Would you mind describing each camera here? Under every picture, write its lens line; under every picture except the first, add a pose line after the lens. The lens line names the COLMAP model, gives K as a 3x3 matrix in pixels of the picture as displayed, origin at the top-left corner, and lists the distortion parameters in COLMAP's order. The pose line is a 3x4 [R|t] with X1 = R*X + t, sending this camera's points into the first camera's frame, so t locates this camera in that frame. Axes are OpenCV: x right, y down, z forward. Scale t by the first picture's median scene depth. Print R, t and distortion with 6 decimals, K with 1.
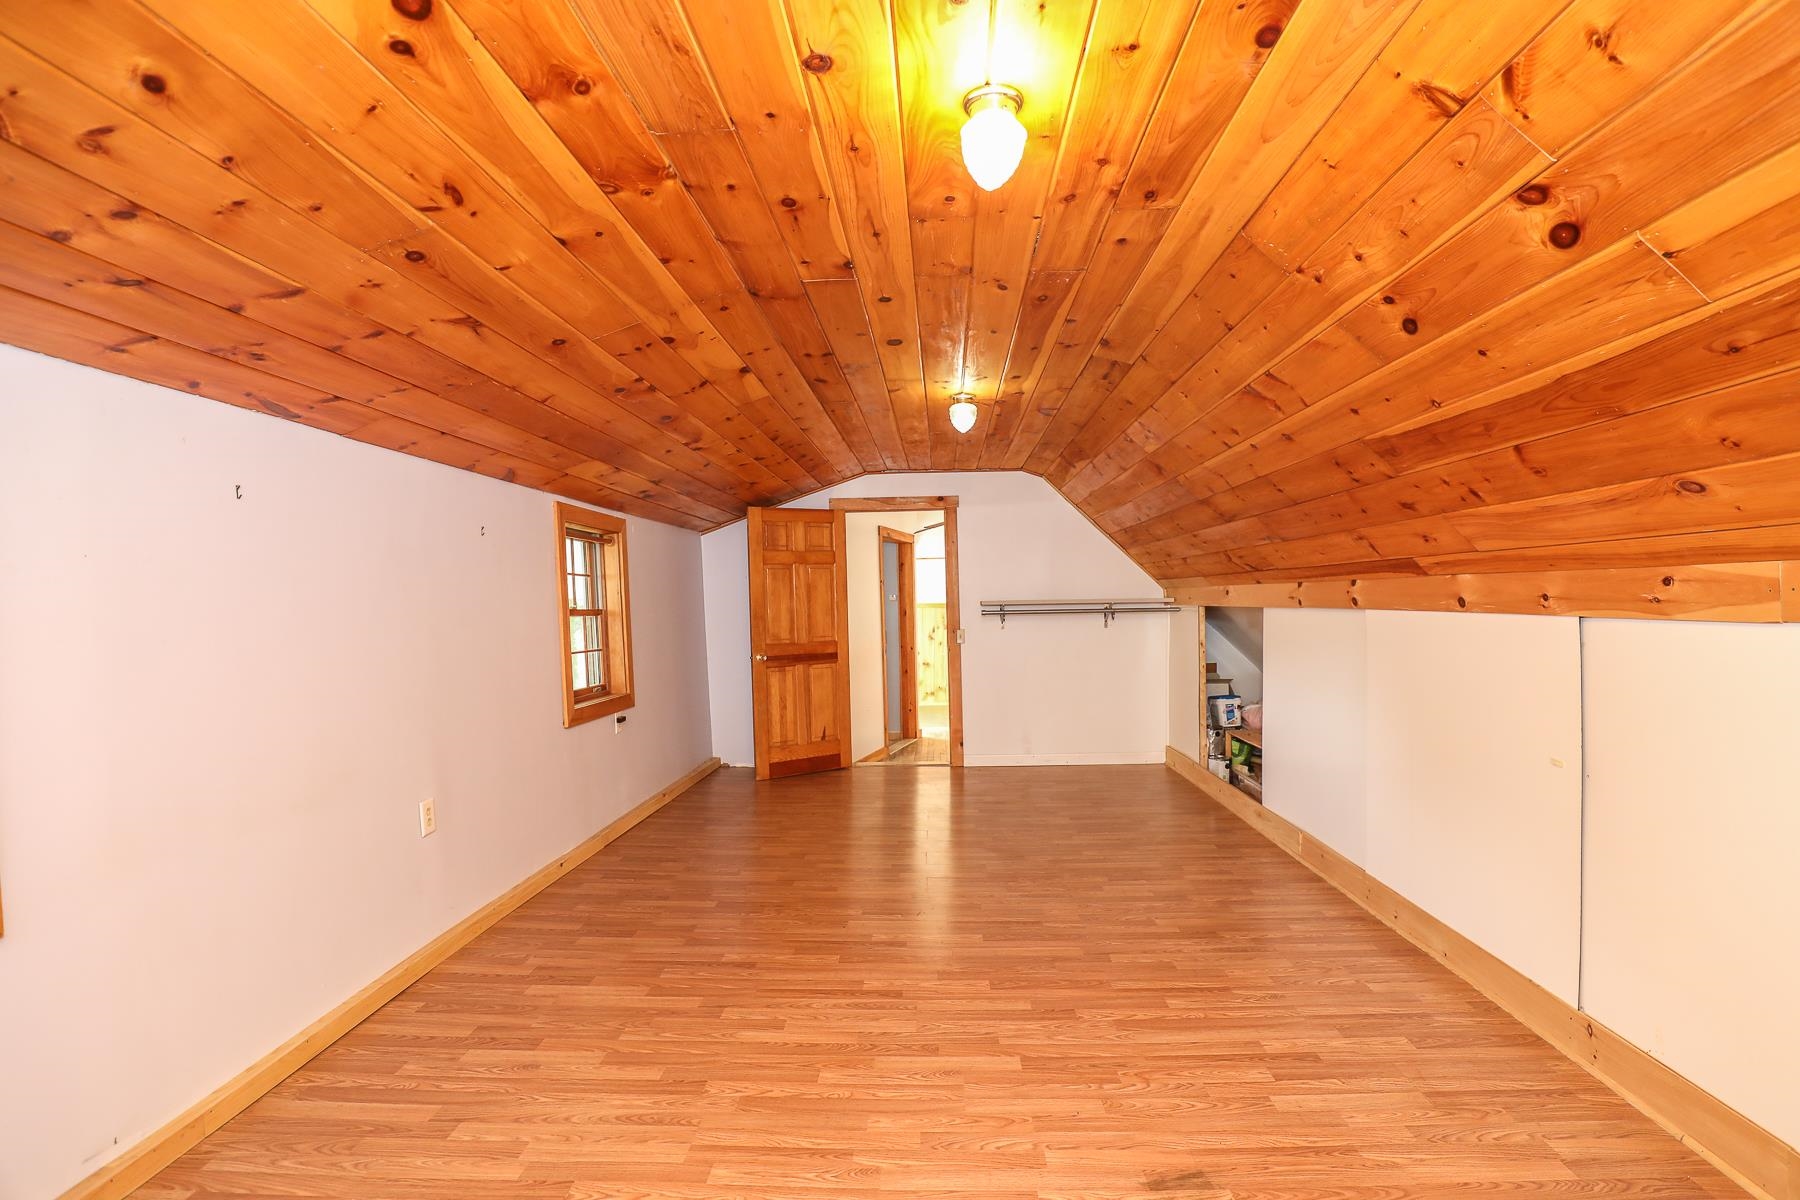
lens RADIAL K [[858.8, 0, 902.0], [0, 858.8, 612.5], [0, 0, 1]] dist [-0.028629, 0.001635]
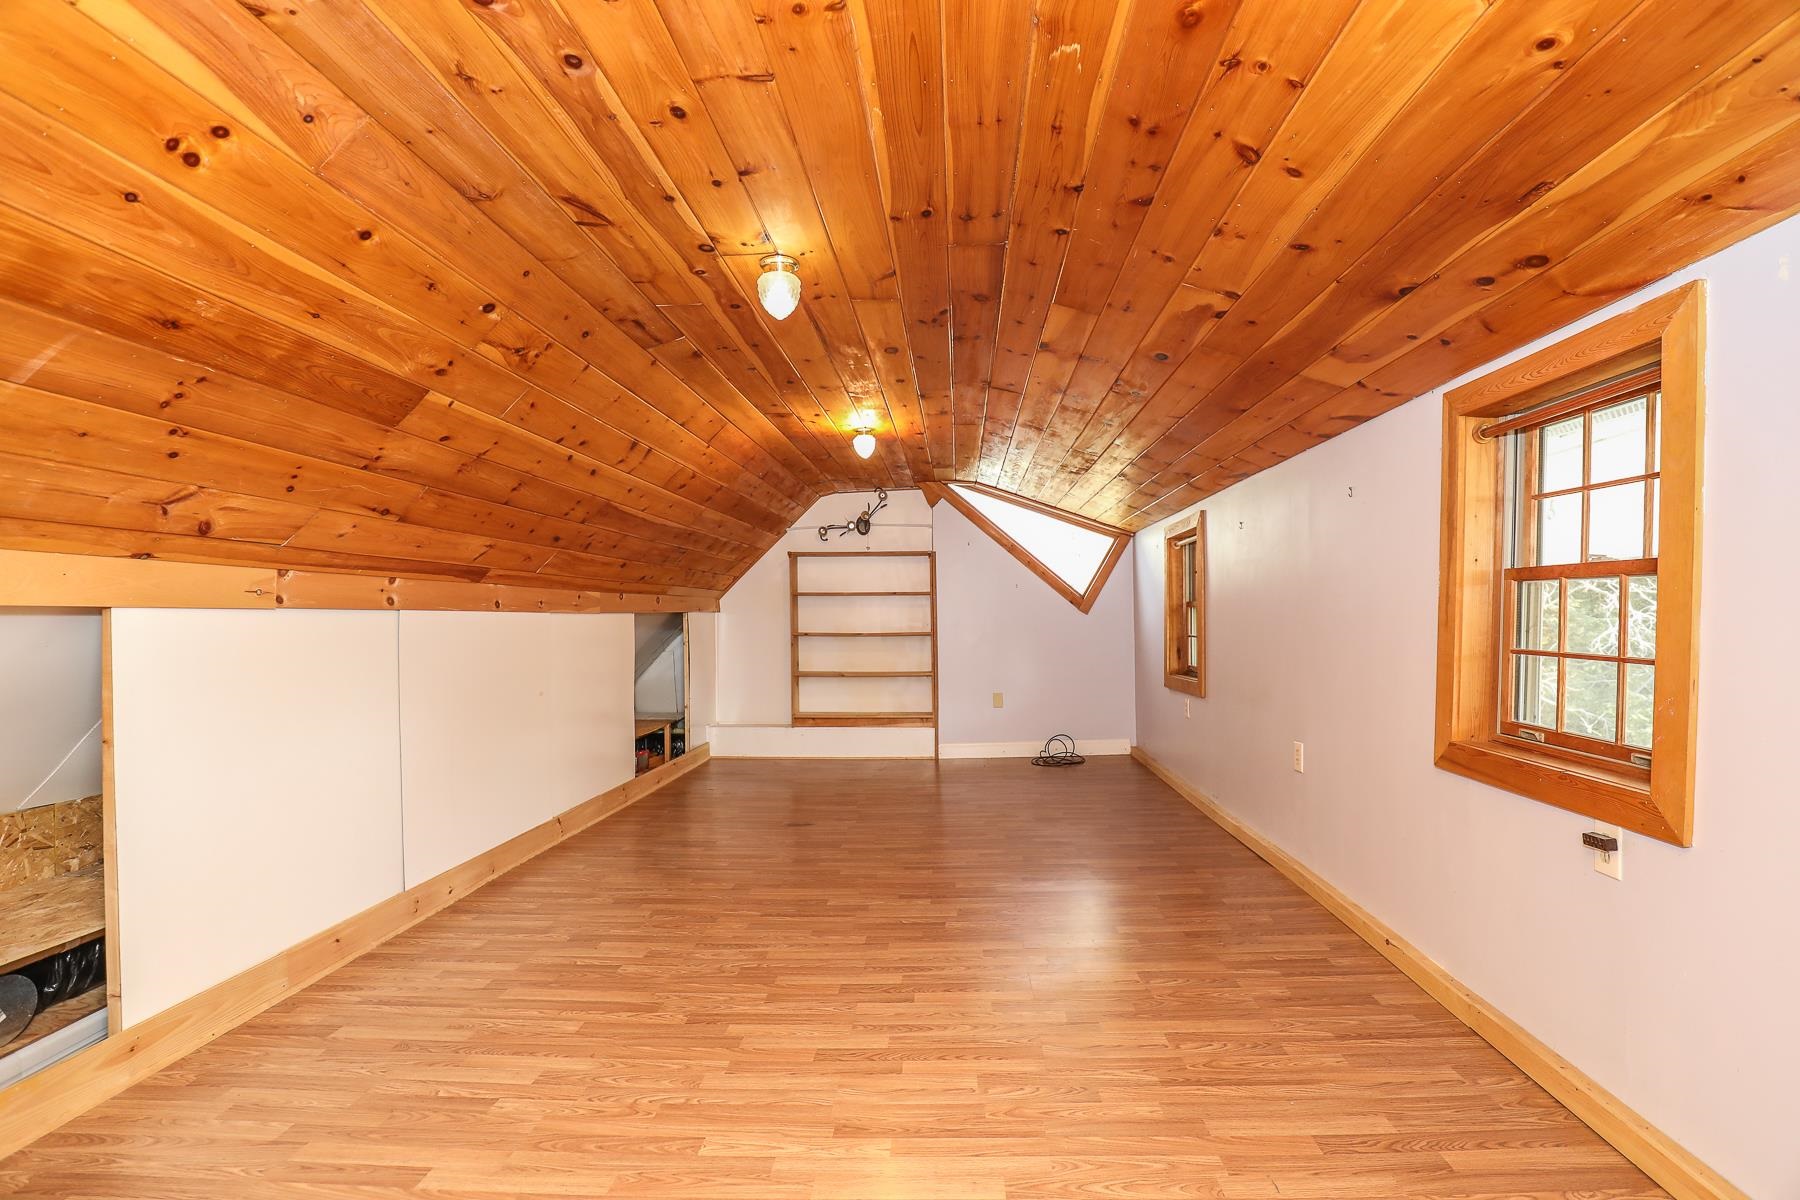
lens RADIAL K [[858.8, 0, 902.0], [0, 858.8, 612.5], [0, 0, 1]] dist [-0.028629, 0.001635]
pose [[-0.999356, 0.031555, 0.017069, -0.025630], [0.031687, 0.999470, 0.007515, 0.009062], [-0.016823, 0.008051, -0.999826, 1.892802]]
